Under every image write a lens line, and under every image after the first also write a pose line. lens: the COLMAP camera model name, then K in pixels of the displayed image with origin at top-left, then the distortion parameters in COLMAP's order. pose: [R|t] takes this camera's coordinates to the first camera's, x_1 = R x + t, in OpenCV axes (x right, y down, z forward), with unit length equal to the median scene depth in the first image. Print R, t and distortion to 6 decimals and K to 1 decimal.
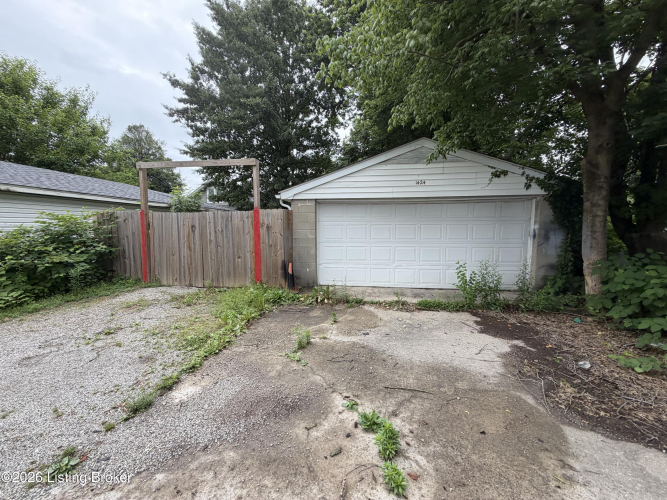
lens RADIAL K [[266.0, 0, 331.6], [0, 266.0, 248.6], [0, 0, 1]] dist [0.000842, -0.000175]
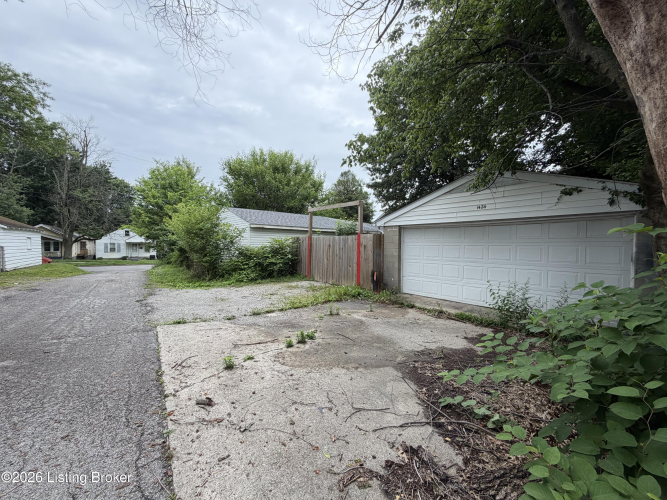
lens RADIAL K [[266.0, 0, 331.6], [0, 266.0, 248.6], [0, 0, 1]] dist [0.000842, -0.000175]
pose [[0.746295, 0.017964, -0.665373, 0.615997], [-0.064127, 0.996926, -0.045011, 0.008192], [0.662519, 0.076259, 0.745153, -0.201496]]
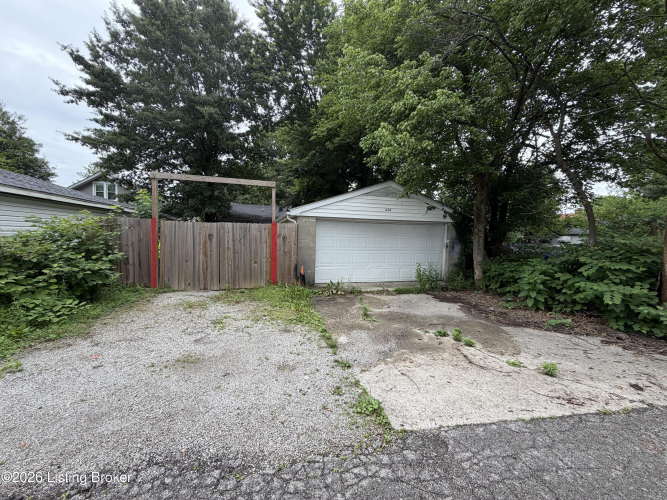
lens RADIAL K [[266.0, 0, 331.6], [0, 266.0, 248.6], [0, 0, 1]] dist [0.000842, -0.000175]
pose [[0.918578, 0.005120, 0.395207, -0.551791], [0.004292, 0.999728, -0.022927, -0.000117], [-0.395217, 0.022757, 0.918306, -0.237133]]
